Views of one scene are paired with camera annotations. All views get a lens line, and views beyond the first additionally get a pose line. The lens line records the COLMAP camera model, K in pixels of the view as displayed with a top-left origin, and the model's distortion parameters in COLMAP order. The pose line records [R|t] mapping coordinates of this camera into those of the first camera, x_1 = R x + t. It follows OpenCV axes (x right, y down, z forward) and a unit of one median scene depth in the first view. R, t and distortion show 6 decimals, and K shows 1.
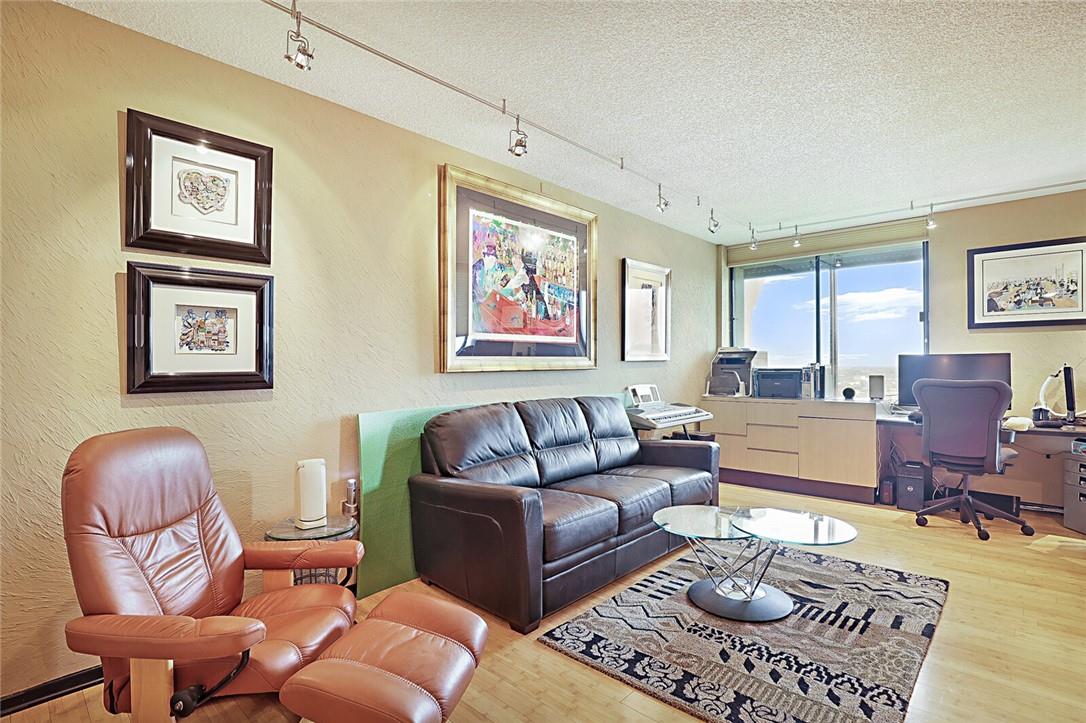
lens RADIAL K [[540.3, 0, 543.9], [0, 540.3, 362.0], [0, 0, 1]] dist [-0.004803, -0.000269]
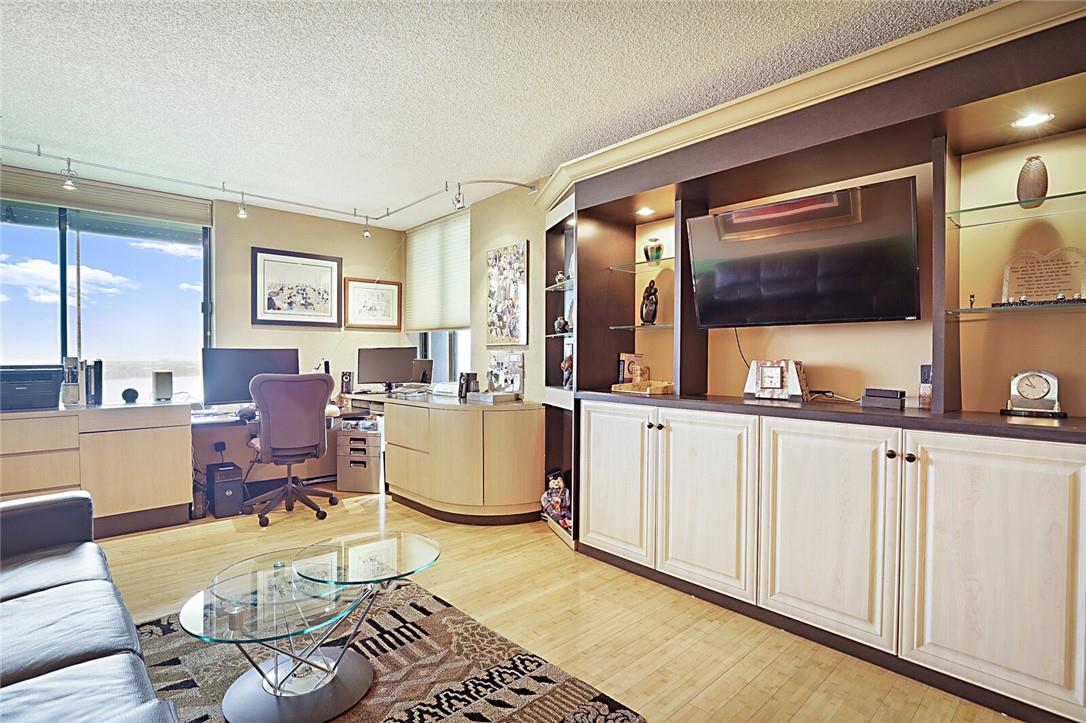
lens RADIAL K [[540.3, 0, 543.8], [0, 540.3, 363.0], [0, 0, 1]] dist [-0.004803, -0.000269]
pose [[0.075263, -0.009256, 0.997121, -0.211823], [-0.006596, 0.999930, 0.009780, -0.001706], [-0.997142, -0.007313, 0.075197, 0.407315]]
